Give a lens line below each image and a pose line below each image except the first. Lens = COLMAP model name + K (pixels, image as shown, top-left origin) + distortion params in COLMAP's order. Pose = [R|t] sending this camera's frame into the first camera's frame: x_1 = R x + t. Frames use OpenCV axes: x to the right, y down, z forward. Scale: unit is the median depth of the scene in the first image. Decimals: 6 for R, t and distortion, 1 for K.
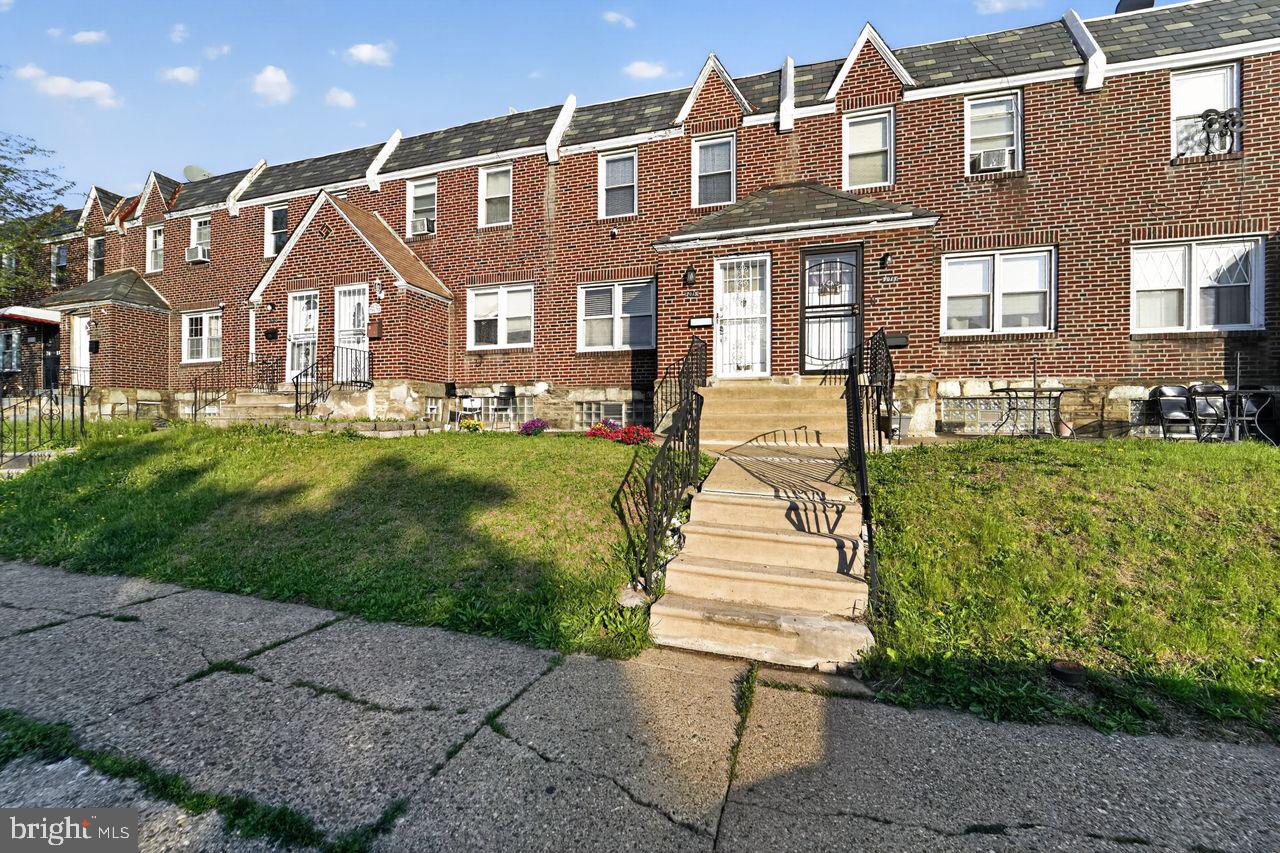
lens RADIAL K [[513.7, 0, 642.1], [0, 513.7, 411.7], [0, 0, 1]] dist [-0.021060, -0.000144]
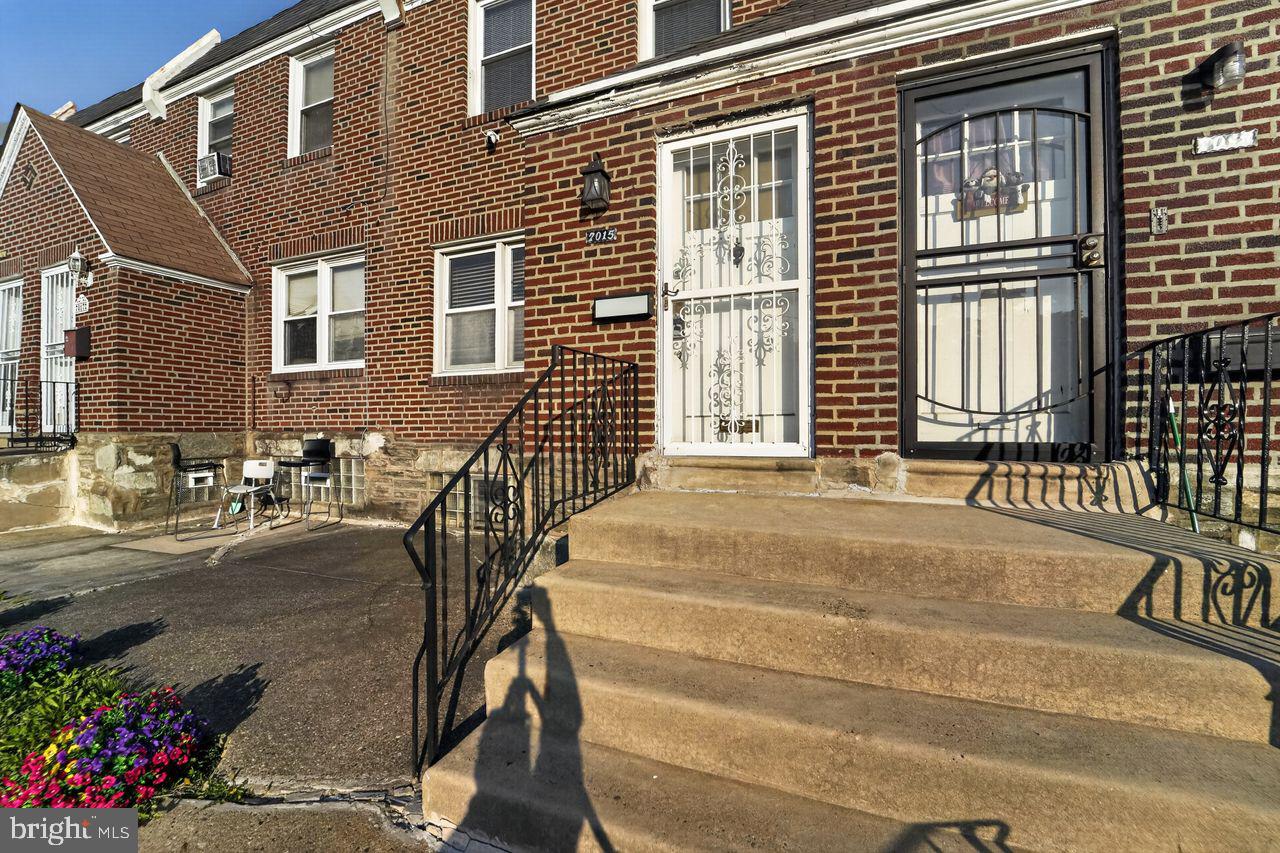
lens RADIAL K [[513.7, 0, 642.1], [0, 513.7, 411.7], [0, 0, 1]] dist [-0.021060, -0.000144]
pose [[0.997875, -0.007811, -0.064694, 0.152871], [0.007384, 0.999949, -0.006838, -0.095422], [0.064744, 0.006346, 0.997882, 0.624884]]
